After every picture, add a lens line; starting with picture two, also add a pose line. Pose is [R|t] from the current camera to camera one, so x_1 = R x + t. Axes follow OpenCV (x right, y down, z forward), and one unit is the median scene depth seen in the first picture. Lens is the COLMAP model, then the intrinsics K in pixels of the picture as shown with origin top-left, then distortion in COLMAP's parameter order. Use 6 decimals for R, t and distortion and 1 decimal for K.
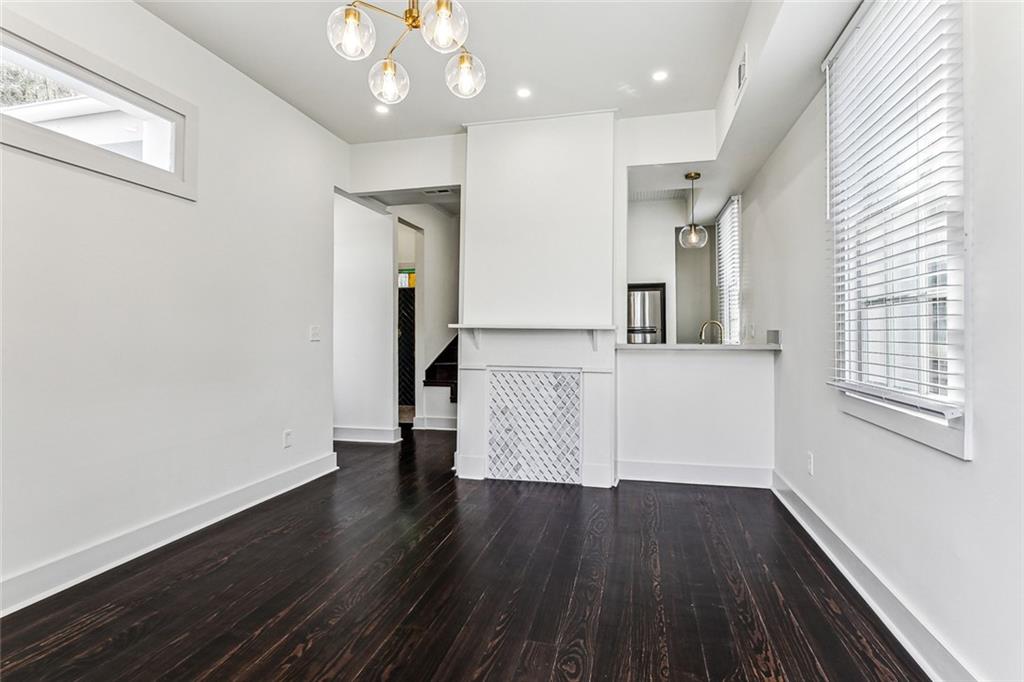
lens RADIAL K [[499.5, 0, 518.0], [0, 499.5, 336.3], [0, 0, 1]] dist [0.004879, 0.004428]
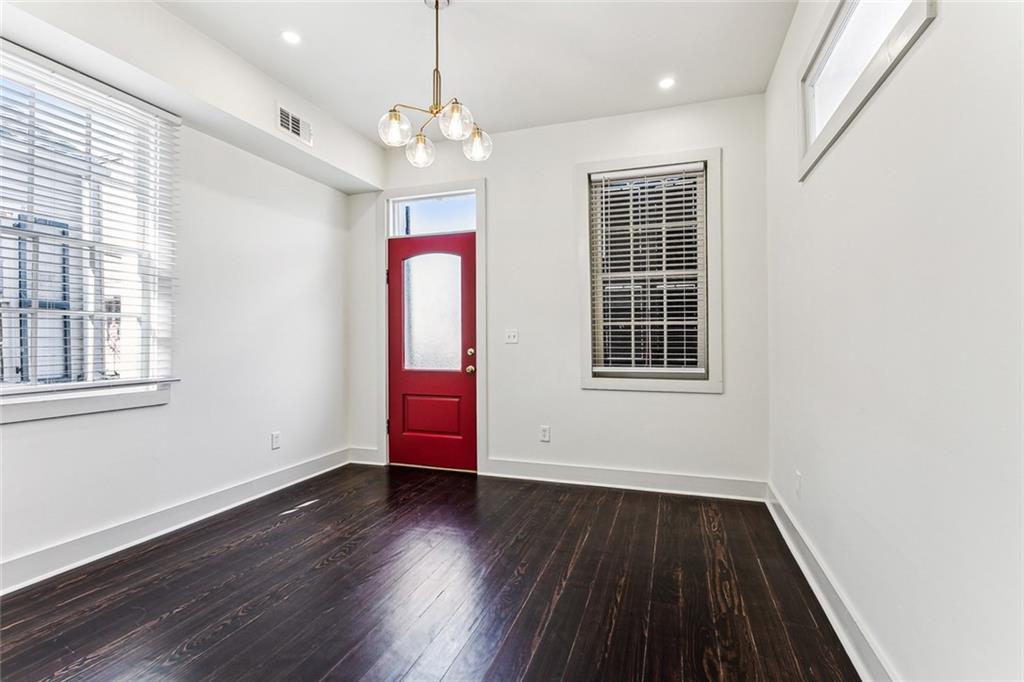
lens RADIAL K [[499.5, 0, 508.6], [0, 499.5, 339.5], [0, 0, 1]] dist [0.004879, 0.004428]
pose [[-0.994015, 0.008246, 0.108932, -0.496408], [0.008773, 0.999952, 0.004358, -0.003620], [-0.108890, 0.005288, -0.994040, 2.103499]]
